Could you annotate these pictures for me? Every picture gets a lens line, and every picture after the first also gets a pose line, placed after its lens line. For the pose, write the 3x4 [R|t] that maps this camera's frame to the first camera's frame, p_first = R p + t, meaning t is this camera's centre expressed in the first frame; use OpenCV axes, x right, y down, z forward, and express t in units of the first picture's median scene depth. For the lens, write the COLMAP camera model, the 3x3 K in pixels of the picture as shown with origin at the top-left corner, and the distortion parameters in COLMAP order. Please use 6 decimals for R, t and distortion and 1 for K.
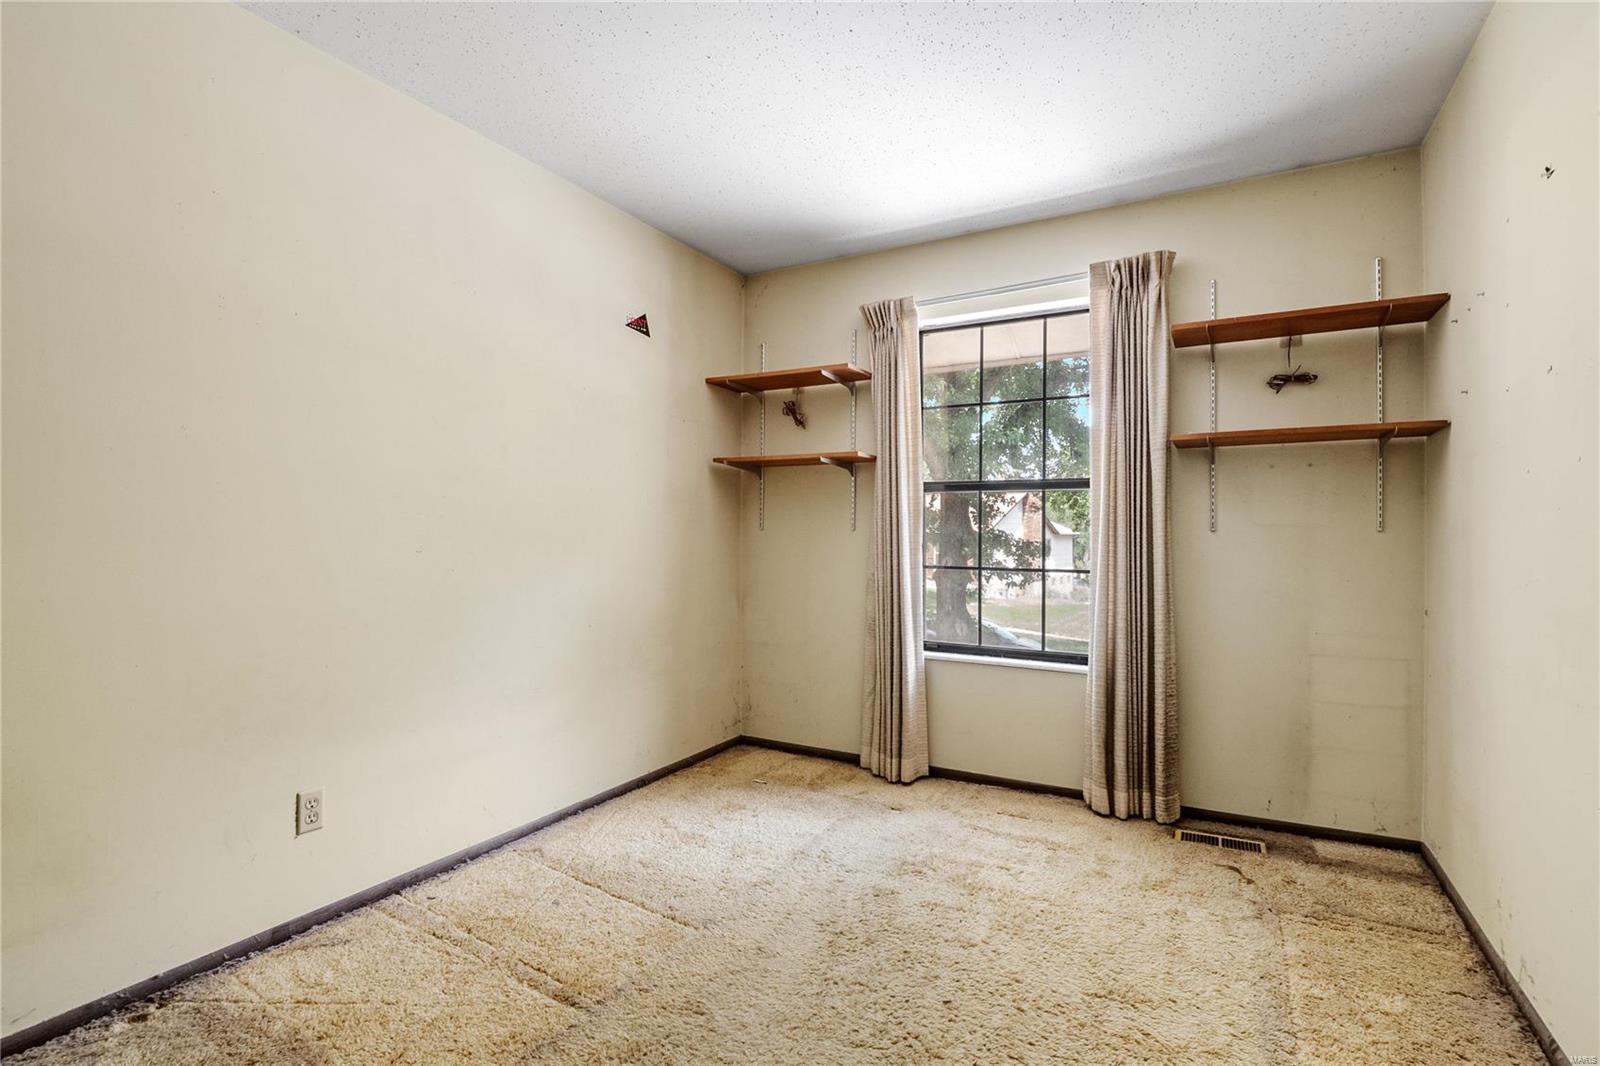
lens RADIAL K [[766.1, 0, 792.6], [0, 766.1, 535.4], [0, 0, 1]] dist [-0.014401, -0.001632]
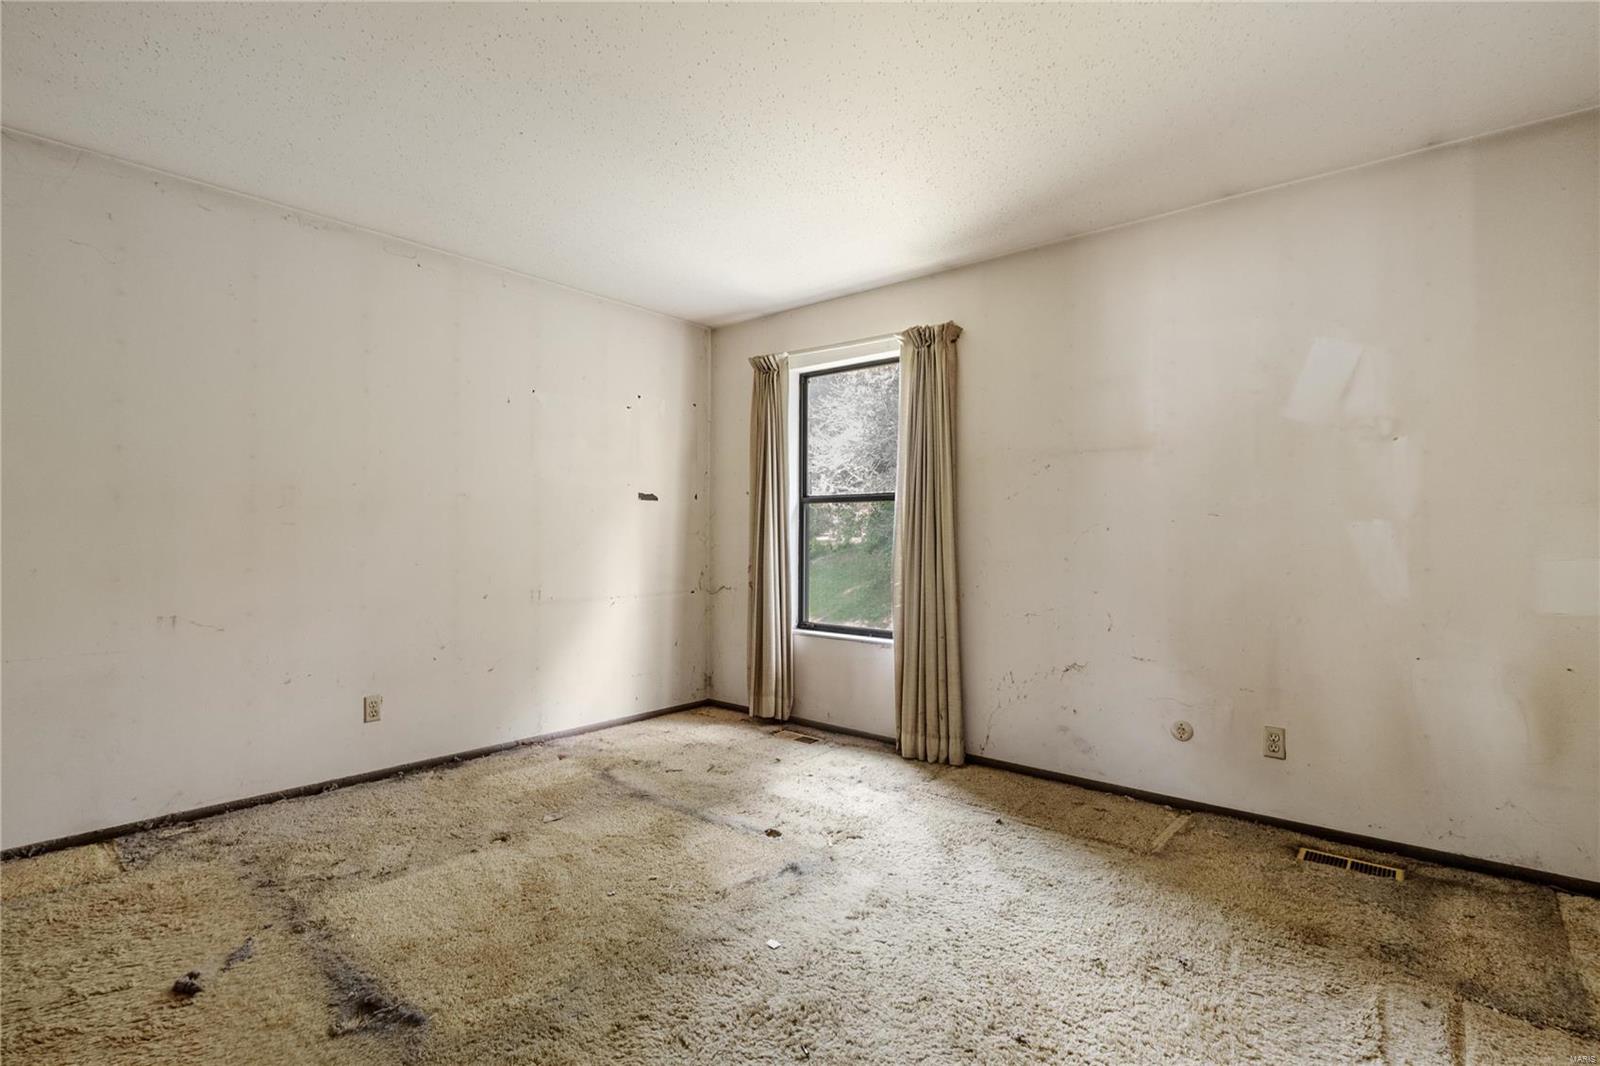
lens RADIAL K [[766.1, 0, 806.2], [0, 766.1, 529.7], [0, 0, 1]] dist [-0.014401, -0.001632]
pose [[0.985216, 0.006256, -0.171202, 0.376502], [-0.007211, 0.999962, -0.004957, -0.004806], [0.171164, 0.006119, 0.985224, -0.236767]]
